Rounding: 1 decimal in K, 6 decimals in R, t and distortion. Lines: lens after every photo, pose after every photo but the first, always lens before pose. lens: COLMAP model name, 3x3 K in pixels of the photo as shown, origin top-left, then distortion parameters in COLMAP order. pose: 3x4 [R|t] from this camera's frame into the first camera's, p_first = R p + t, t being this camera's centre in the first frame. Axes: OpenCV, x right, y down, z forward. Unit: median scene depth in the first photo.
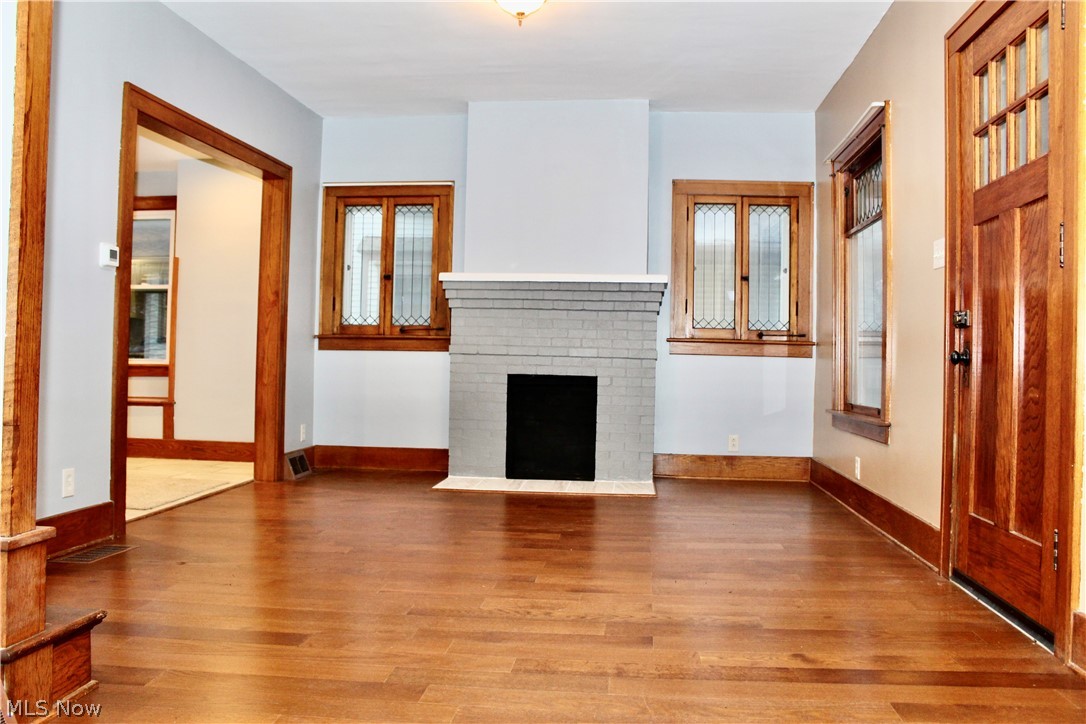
lens RADIAL K [[861.9, 0, 543.0], [0, 861.9, 362.0], [0, 0, 1]] dist [-0.002178, -0.000417]
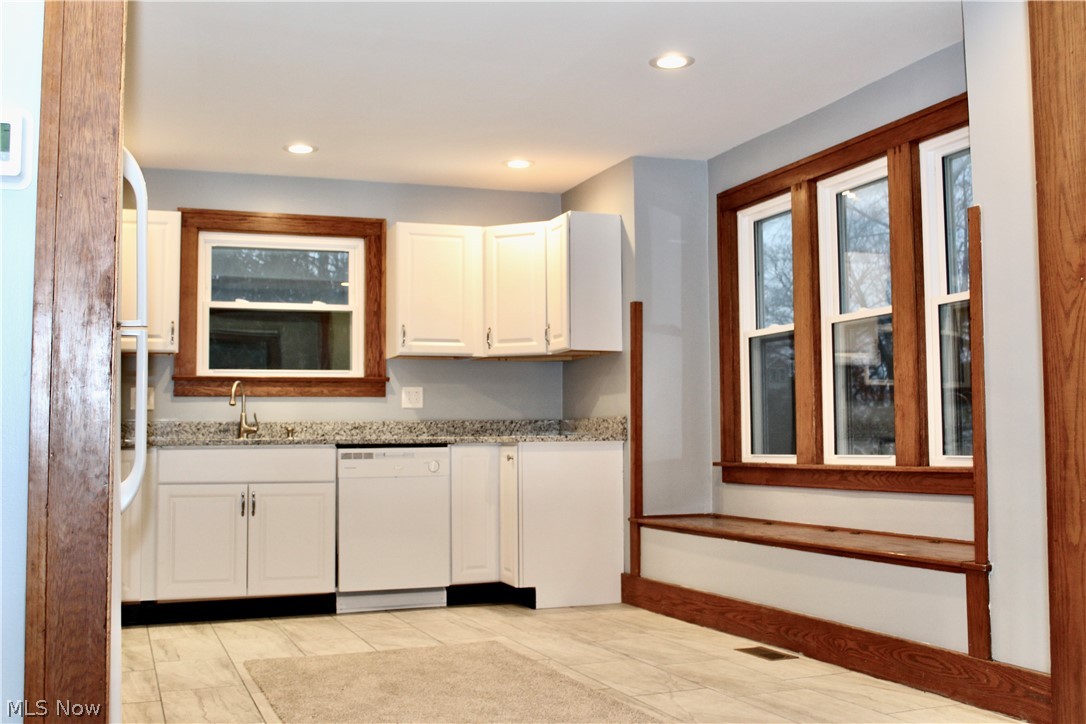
lens RADIAL K [[1157.6, 0, 543.0], [0, 1157.6, 362.0], [0, 0, 1]] dist [0.000624, 0.001823]
pose [[0.453536, -0.079189, -0.887713, -0.045941], [0.016580, 0.996622, -0.080434, -0.008666], [0.891084, 0.021762, 0.453317, 0.675573]]
